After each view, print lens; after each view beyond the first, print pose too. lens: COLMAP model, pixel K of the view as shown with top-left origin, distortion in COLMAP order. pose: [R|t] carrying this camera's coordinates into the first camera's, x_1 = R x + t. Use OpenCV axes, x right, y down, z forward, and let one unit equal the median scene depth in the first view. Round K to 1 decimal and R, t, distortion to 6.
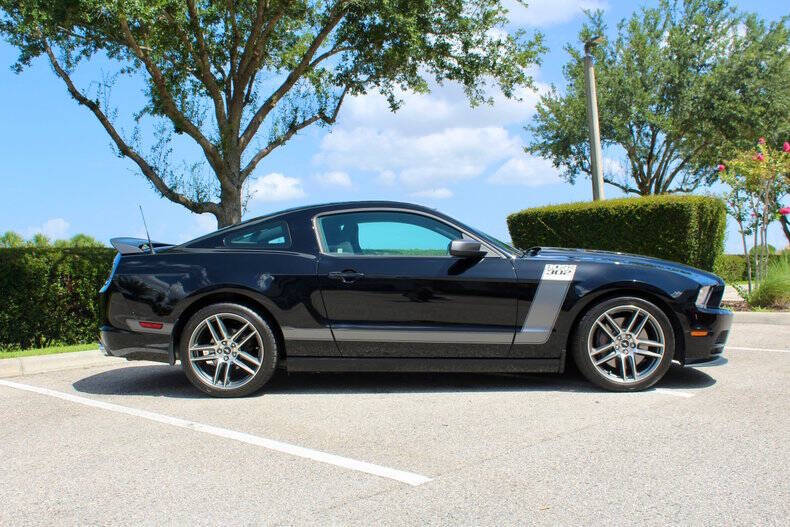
lens RADIAL K [[753.7, 0, 395.0], [0, 753.7, 263.5], [0, 0, 1]] dist [-0.151043, 0.164048]
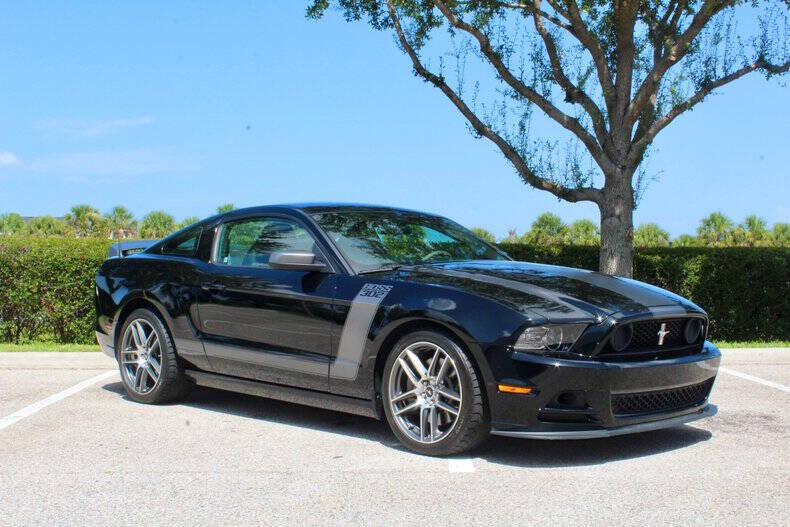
lens RADIAL K [[989.2, 0, 455.5], [0, 989.2, 305.9], [0, 0, 1]] dist [-0.075258, 0.070472]
pose [[0.777358, 0.053177, -0.626807, 0.927108], [-0.022377, 0.998128, 0.056927, -0.036521], [0.628660, -0.030227, 0.777092, 0.227187]]
